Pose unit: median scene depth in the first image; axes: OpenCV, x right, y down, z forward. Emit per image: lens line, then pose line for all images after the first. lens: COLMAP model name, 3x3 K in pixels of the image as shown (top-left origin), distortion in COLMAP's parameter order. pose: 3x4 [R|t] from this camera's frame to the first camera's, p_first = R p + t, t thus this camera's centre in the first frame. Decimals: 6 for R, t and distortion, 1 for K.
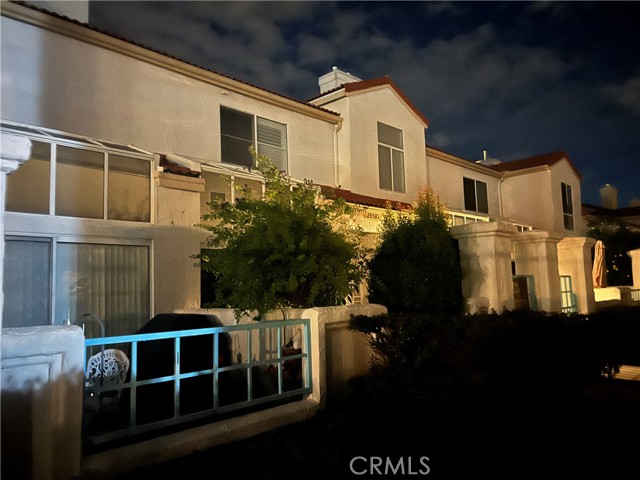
lens RADIAL K [[464.5, 0, 317.6], [0, 464.5, 247.1], [0, 0, 1]] dist [0.011153, -0.000301]
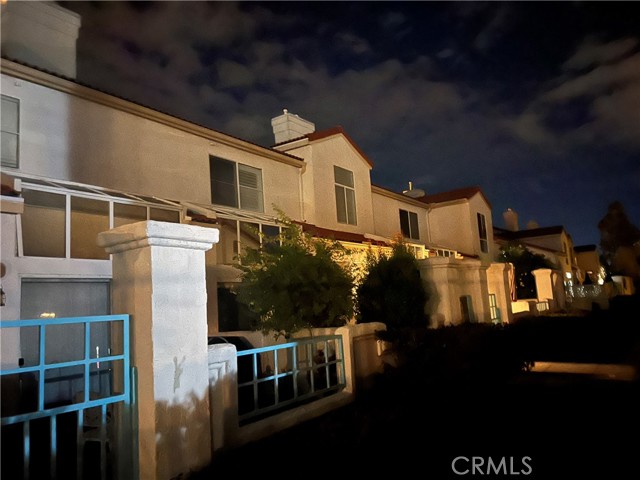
lens RADIAL K [[466.3, 0, 320.0], [0, 466.3, 240.0], [0, 0, 1]] dist [0.018826, -0.000662]
pose [[0.984779, -0.010972, 0.173467, -0.172623], [0.020555, 0.998354, -0.053541, -0.030909], [-0.172594, 0.056292, 0.983383, -0.214706]]
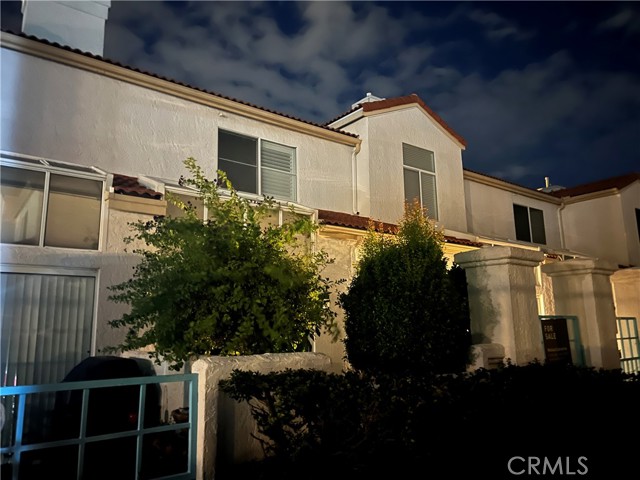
lens RADIAL K [[466.3, 0, 320.0], [0, 466.3, 240.0], [0, 0, 1]] dist [0.018826, -0.000662]
pose [[0.990303, -0.010688, -0.138512, 0.145022], [-0.002535, 0.995480, -0.094941, 0.008891], [0.138900, 0.094372, 0.985799, 0.151528]]
